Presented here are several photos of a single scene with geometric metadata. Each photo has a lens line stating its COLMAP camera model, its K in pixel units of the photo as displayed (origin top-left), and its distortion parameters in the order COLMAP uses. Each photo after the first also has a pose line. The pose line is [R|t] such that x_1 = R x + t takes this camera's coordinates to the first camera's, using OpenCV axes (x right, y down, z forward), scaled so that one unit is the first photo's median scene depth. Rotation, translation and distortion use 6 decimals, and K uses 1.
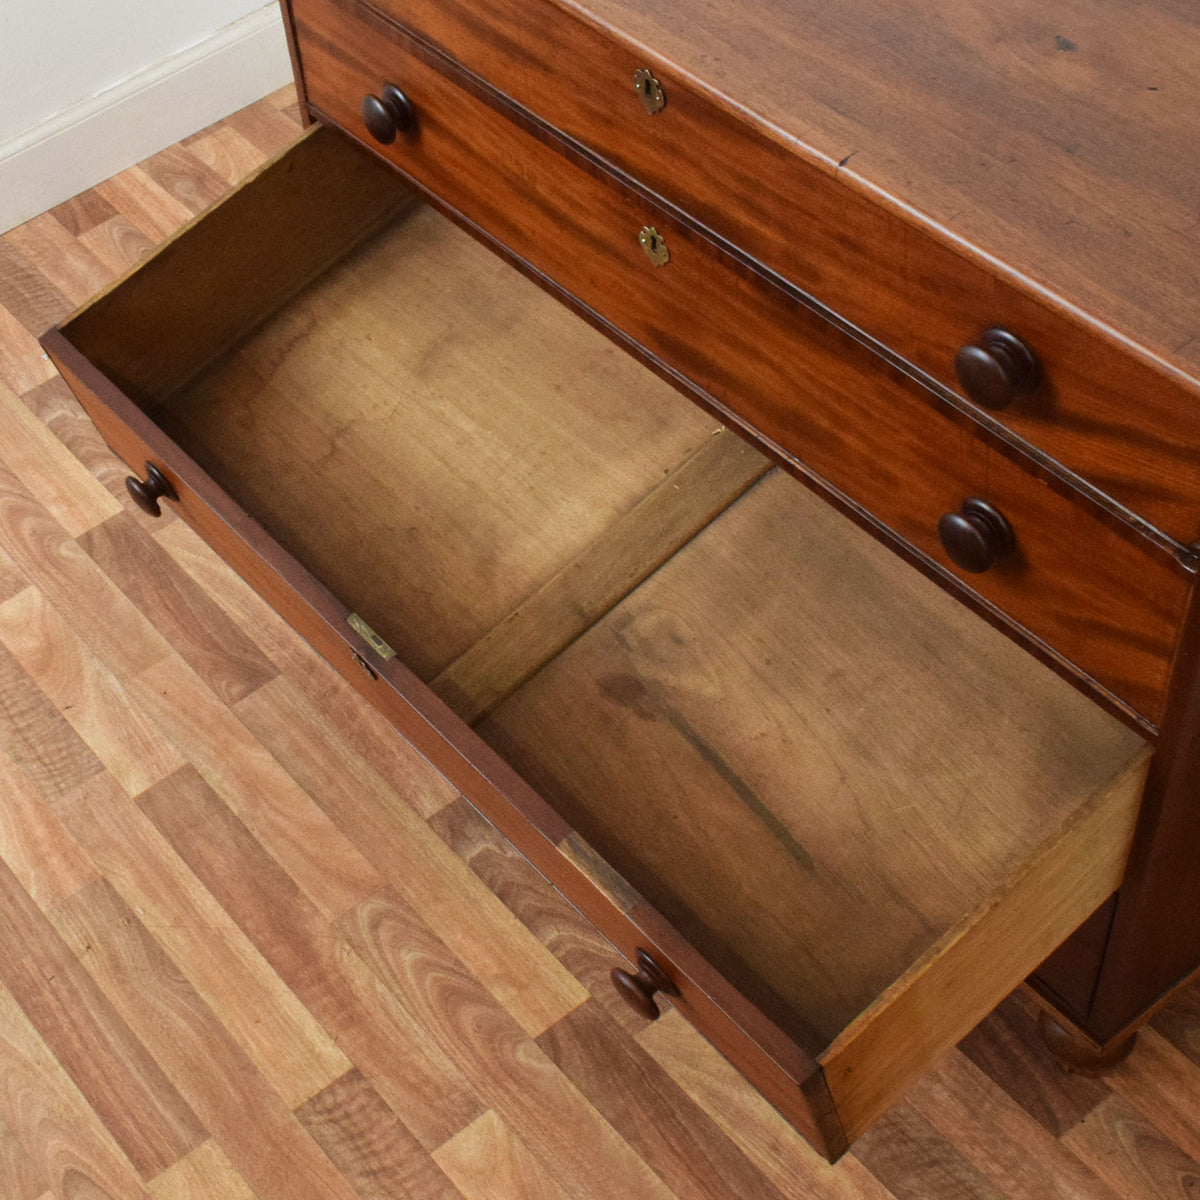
lens RADIAL K [[2099.9, 0, 407.6], [0, 2099.9, 563.9], [0, 0, 1]] dist [-0.017087, 0.005745]
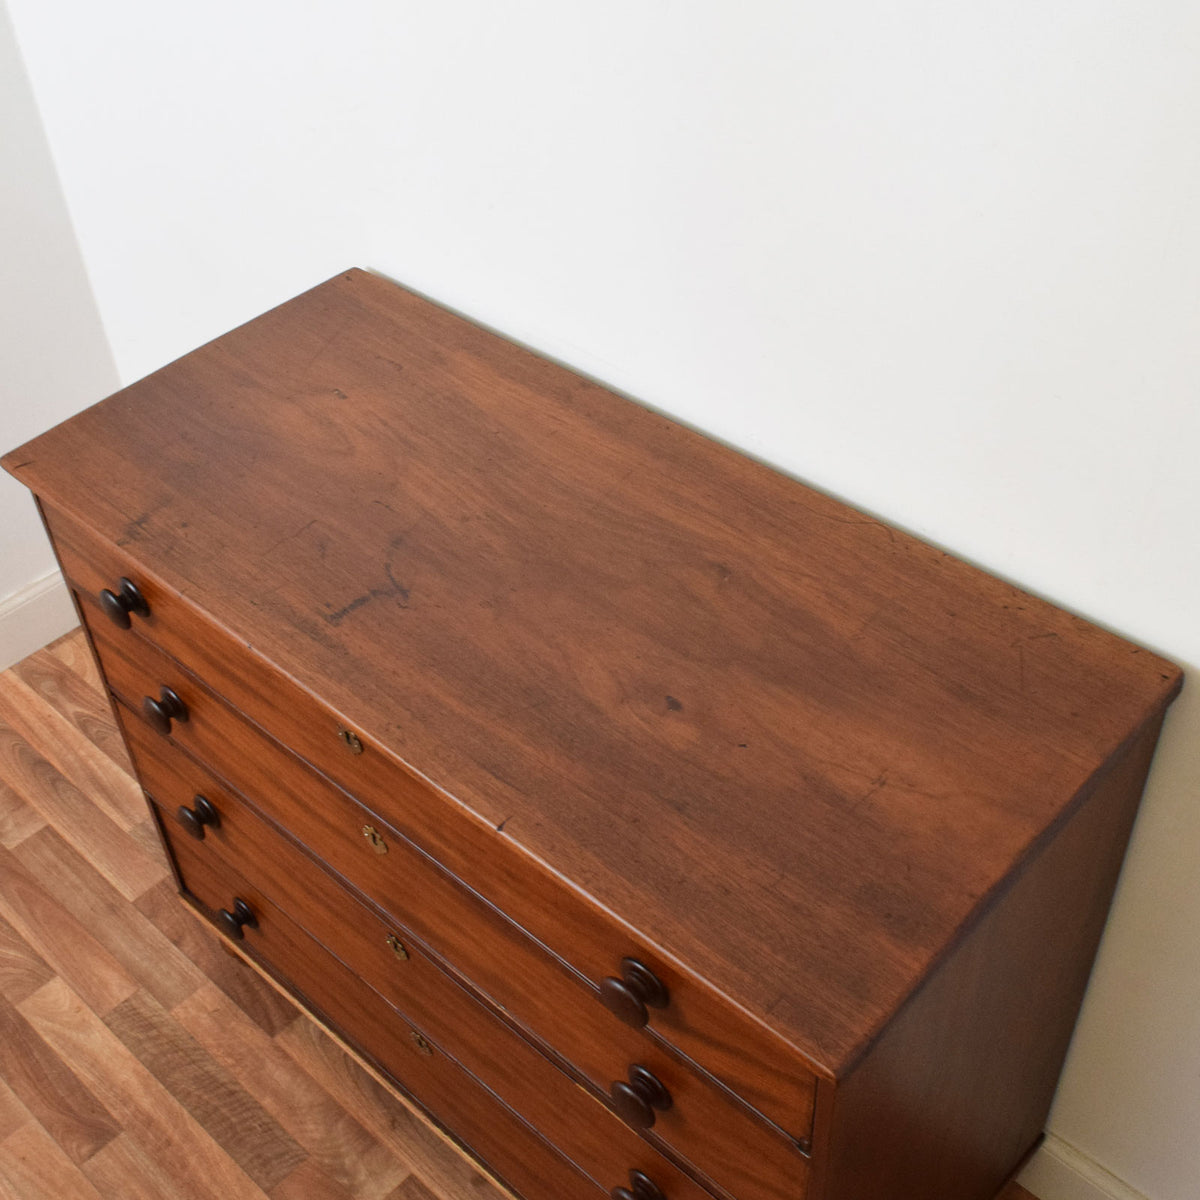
lens RADIAL K [[1530.2, 0, 571.0], [0, 1530.2, 597.3], [0, 0, 1]] dist [-0.011679, -0.017823]
pose [[0.983941, -0.060186, 0.168041, 0.088682], [0.080393, 0.989971, -0.116163, -0.178952], [-0.159364, 0.127807, 0.978912, 0.092457]]
